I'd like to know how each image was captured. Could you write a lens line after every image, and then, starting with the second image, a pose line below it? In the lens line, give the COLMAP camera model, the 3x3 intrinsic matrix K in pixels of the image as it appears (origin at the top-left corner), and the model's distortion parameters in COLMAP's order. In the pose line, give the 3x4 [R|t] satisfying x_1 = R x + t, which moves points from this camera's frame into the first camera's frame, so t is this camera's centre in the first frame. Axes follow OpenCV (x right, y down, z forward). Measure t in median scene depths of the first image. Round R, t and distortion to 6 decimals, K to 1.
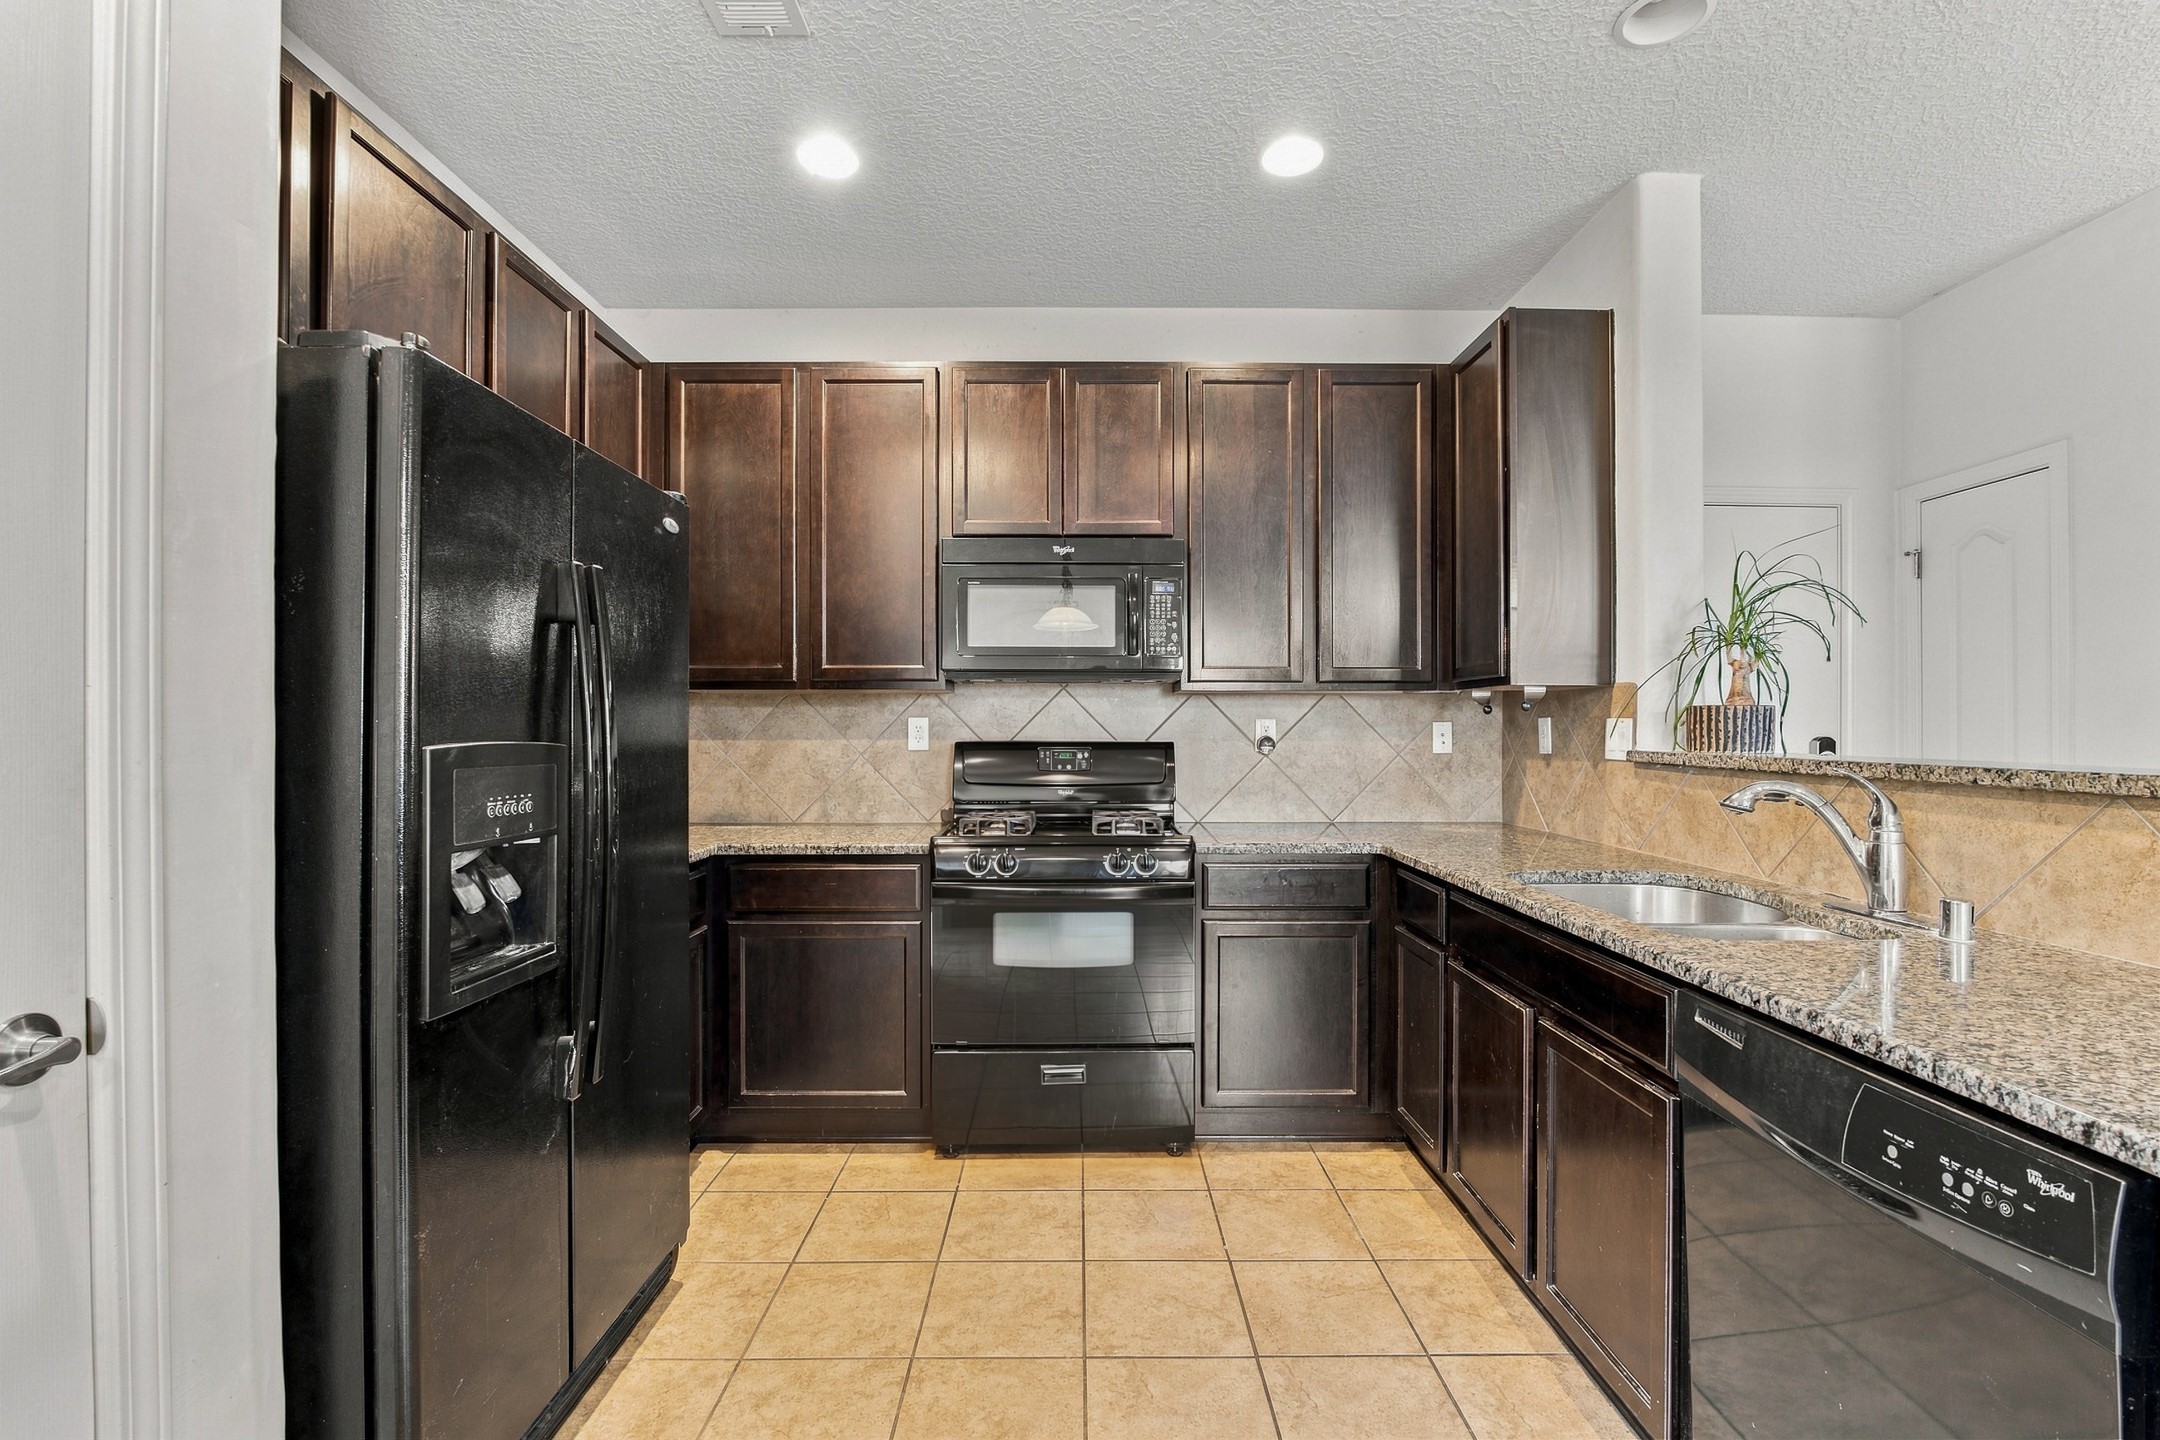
lens RADIAL K [[949.0, 0, 1078.6], [0, 949.0, 722.8], [0, 0, 1]] dist [-0.000765, -0.000320]
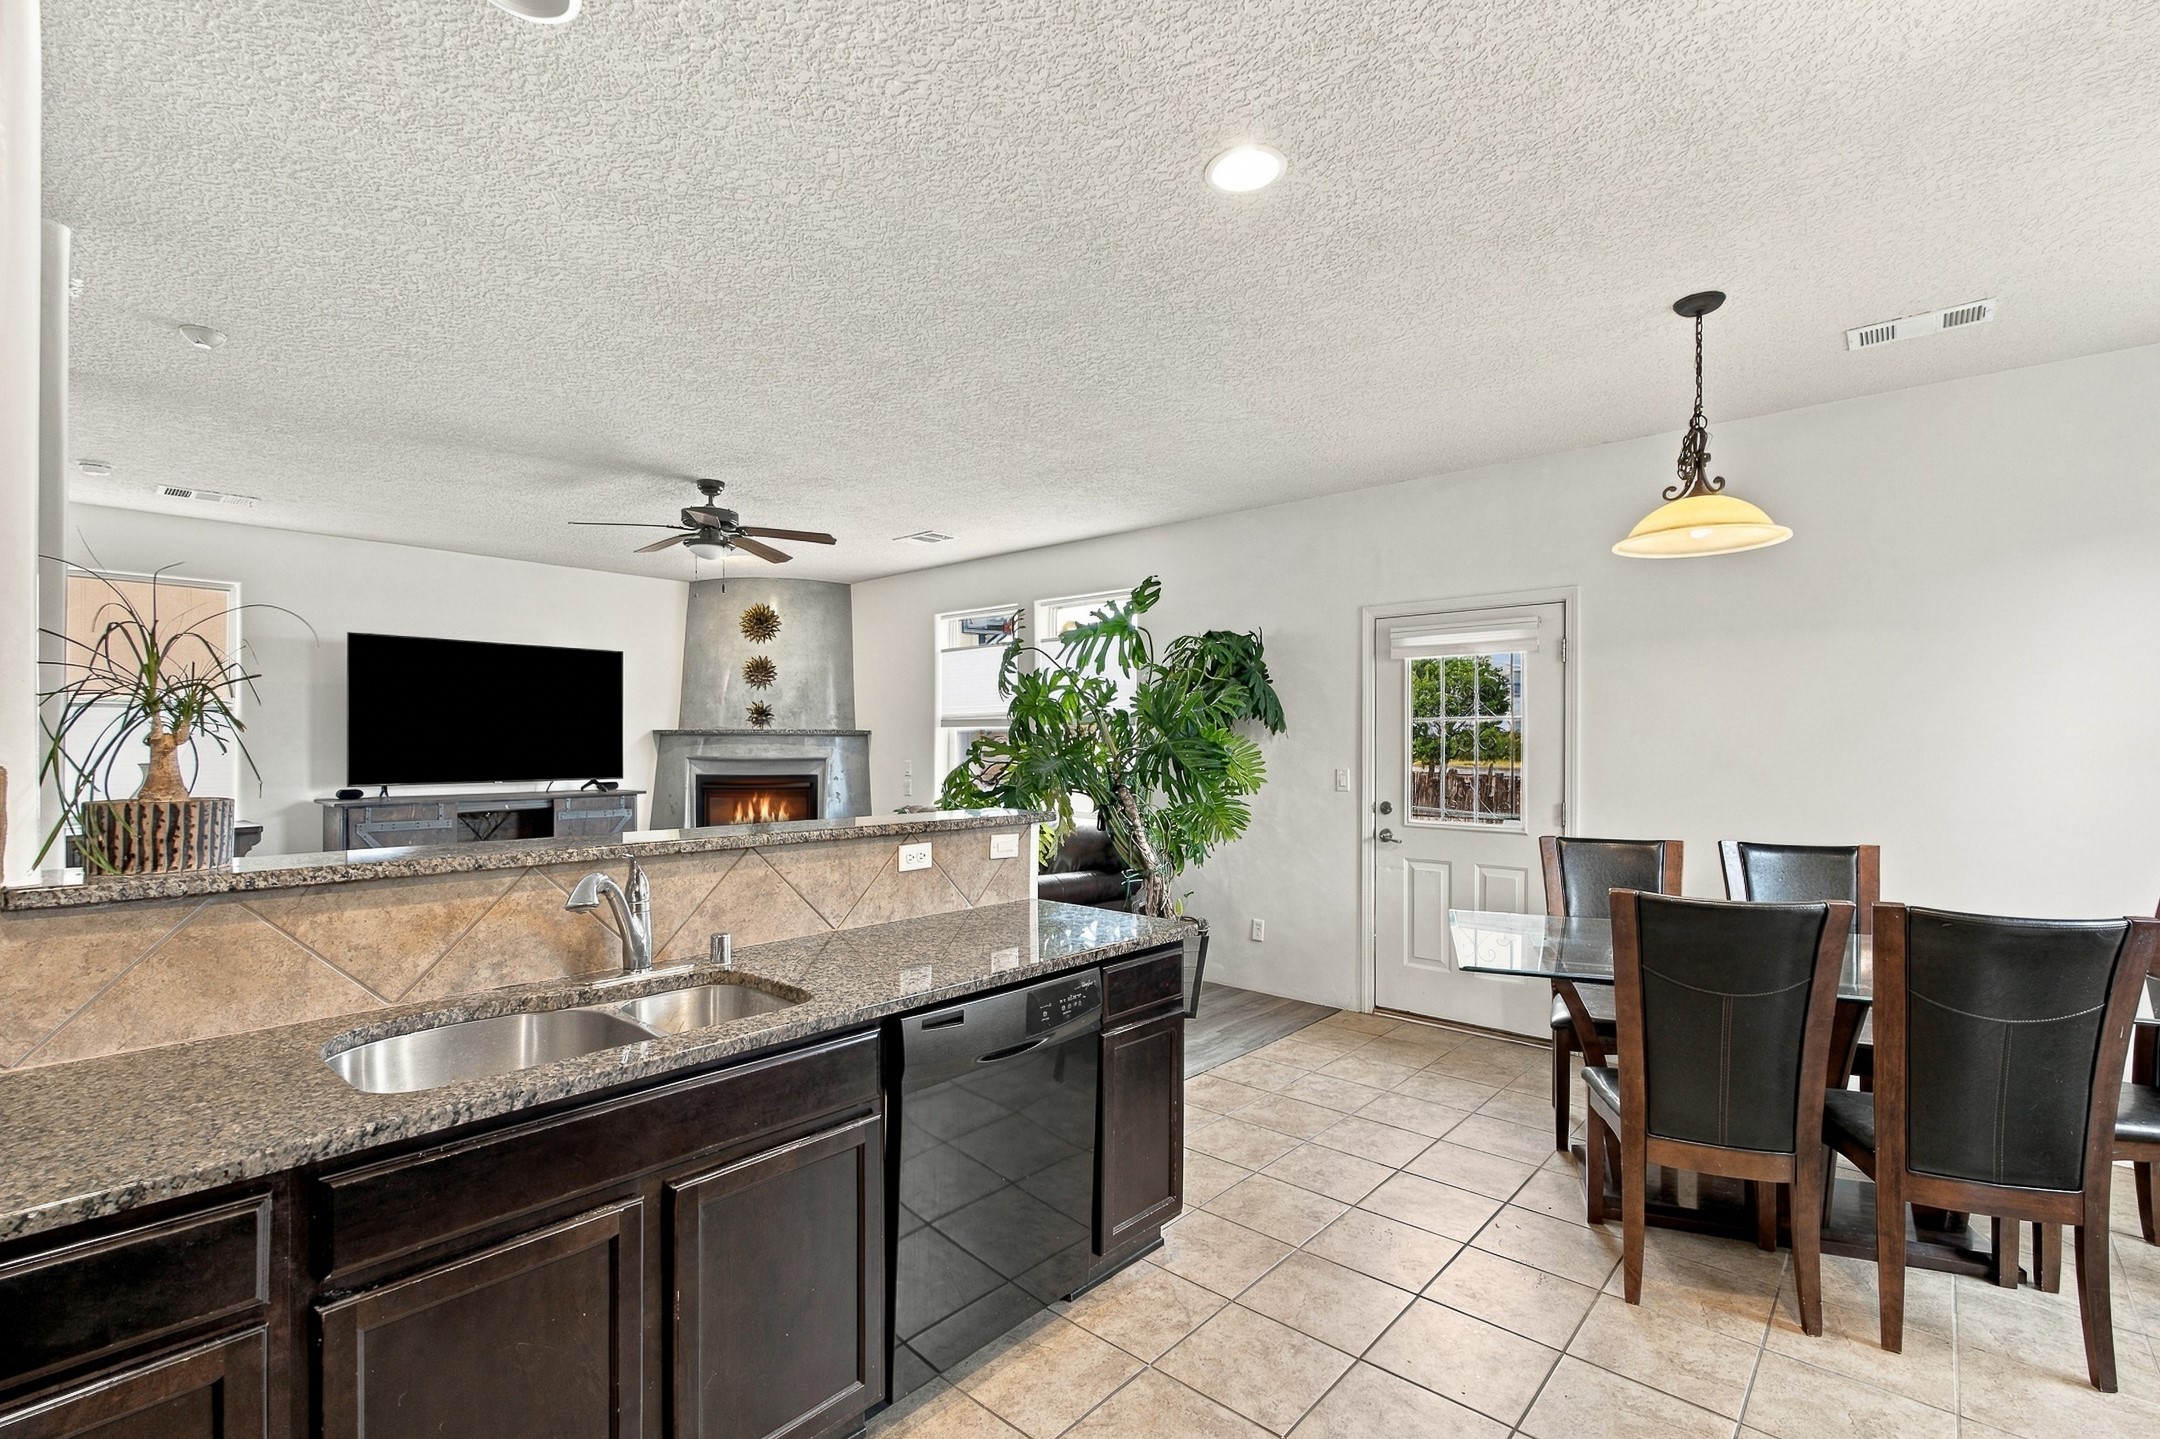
lens RADIAL K [[949.0, 0, 1079.0], [0, 949.0, 726.8], [0, 0, 1]] dist [-0.000765, -0.000320]
pose [[-0.727561, 0.011929, 0.685940, -0.326531], [-0.001877, 0.999810, -0.019378, -0.072131], [-0.686041, -0.015386, -0.727400, 1.263002]]
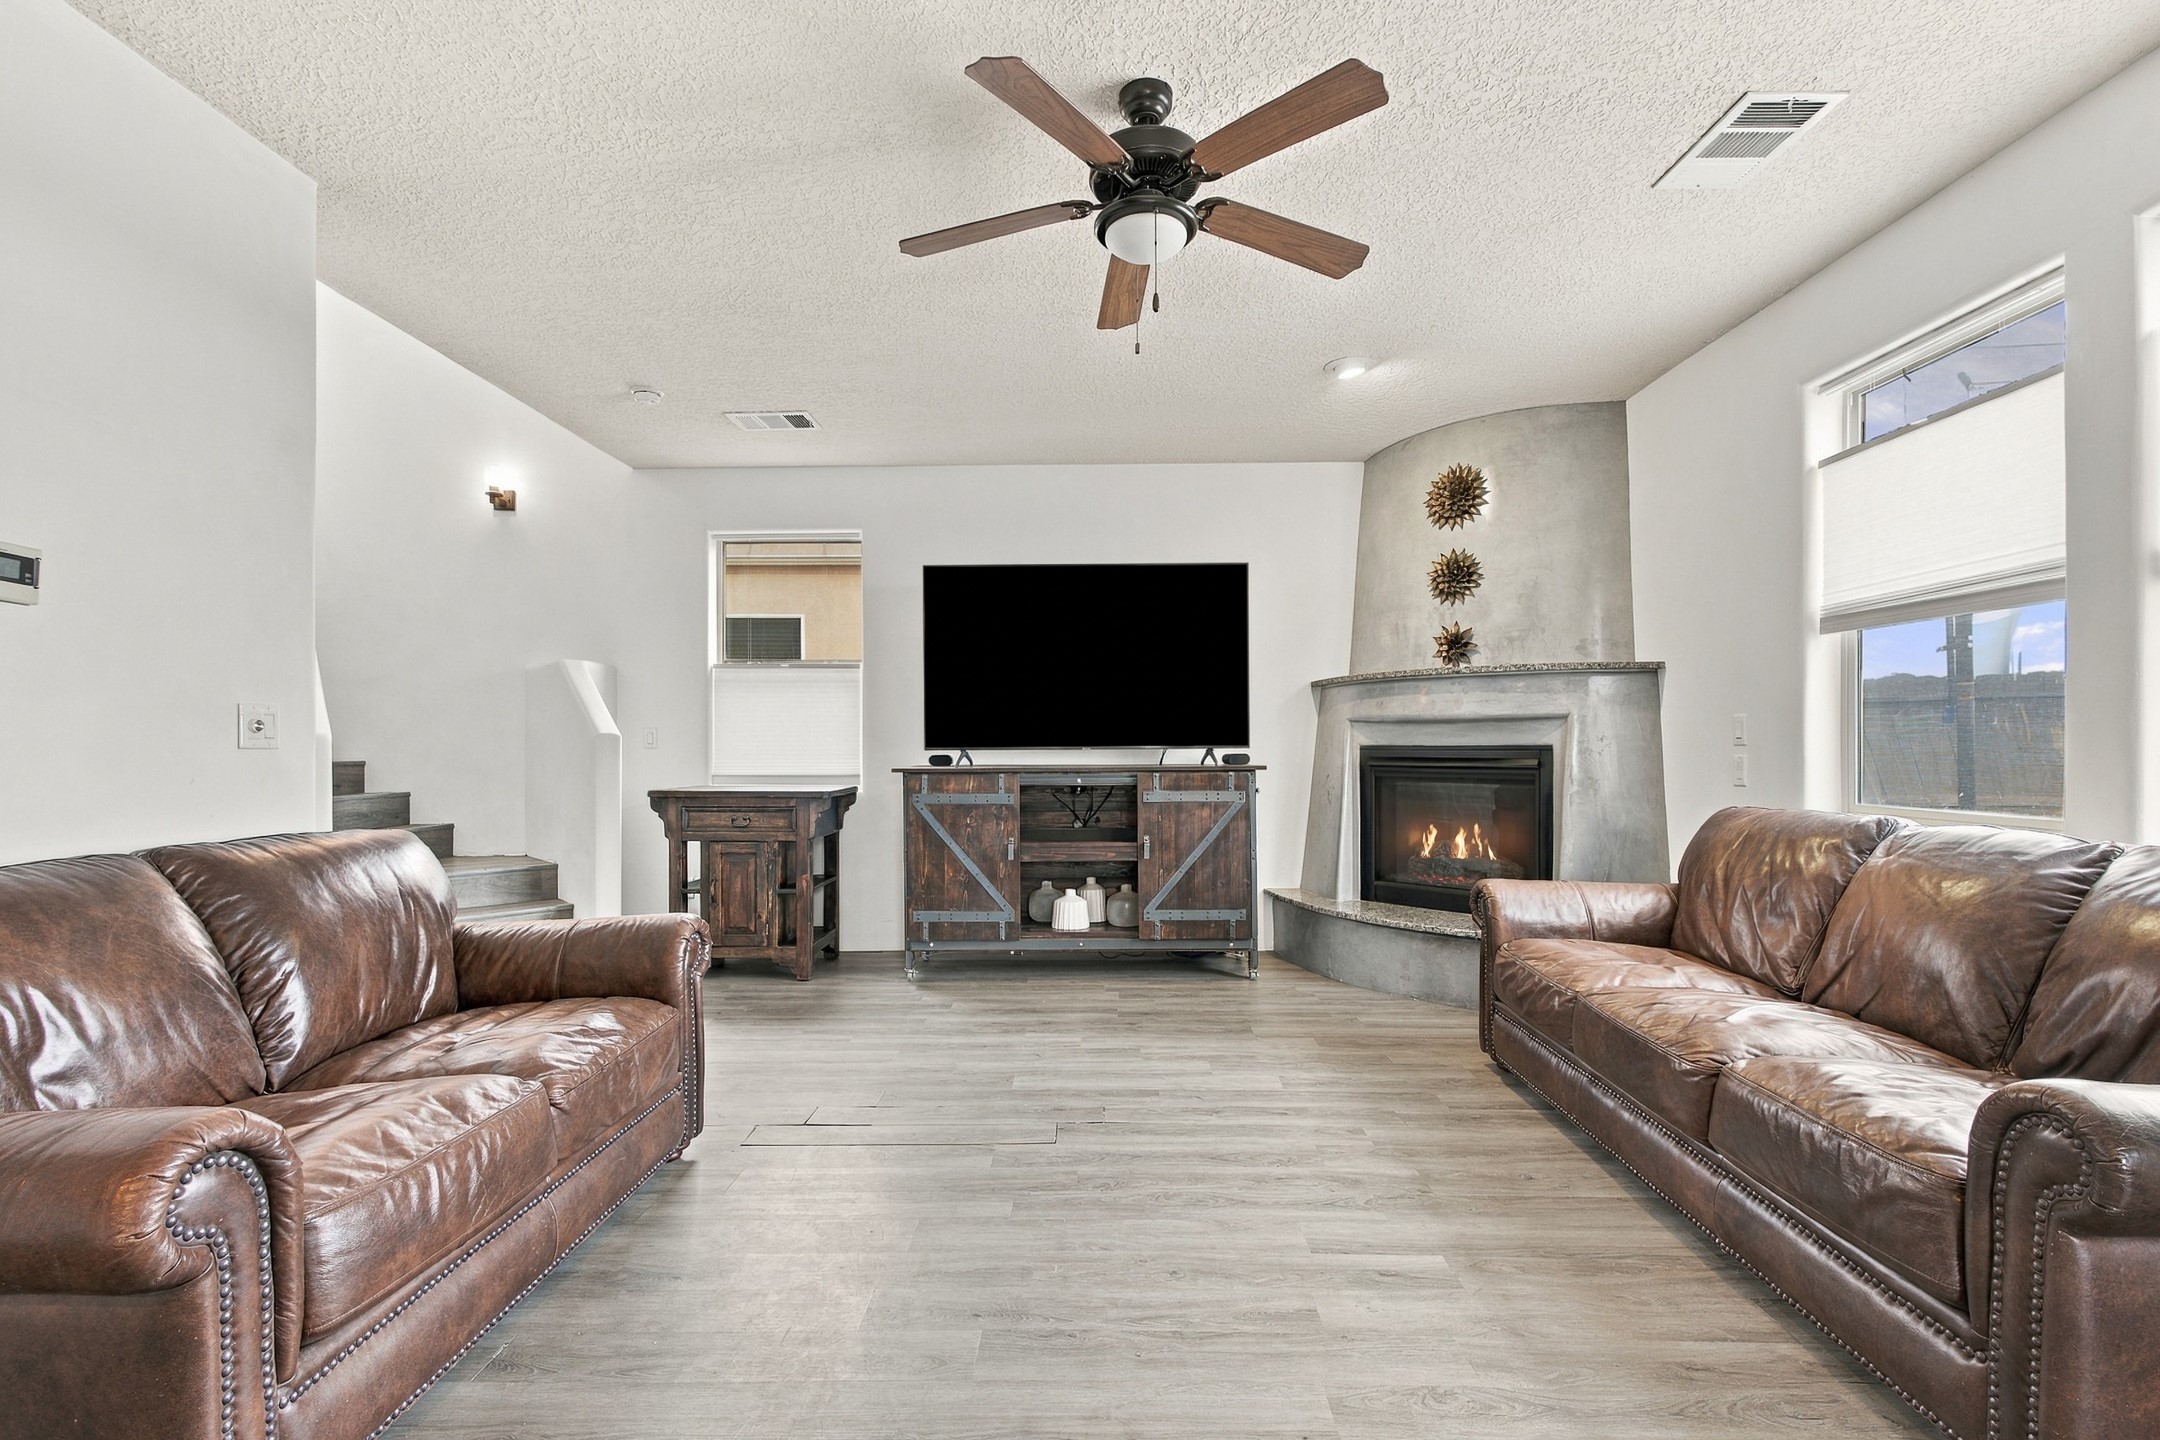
lens RADIAL K [[949.0, 0, 1077.9], [0, 949.0, 736.8], [0, 0, 1]] dist [-0.000765, -0.000320]
pose [[0.048402, 0.006621, 0.998806, 0.048798], [0.002294, 0.999975, -0.006739, -0.036224], [-0.998825, 0.002617, 0.048386, 0.922067]]
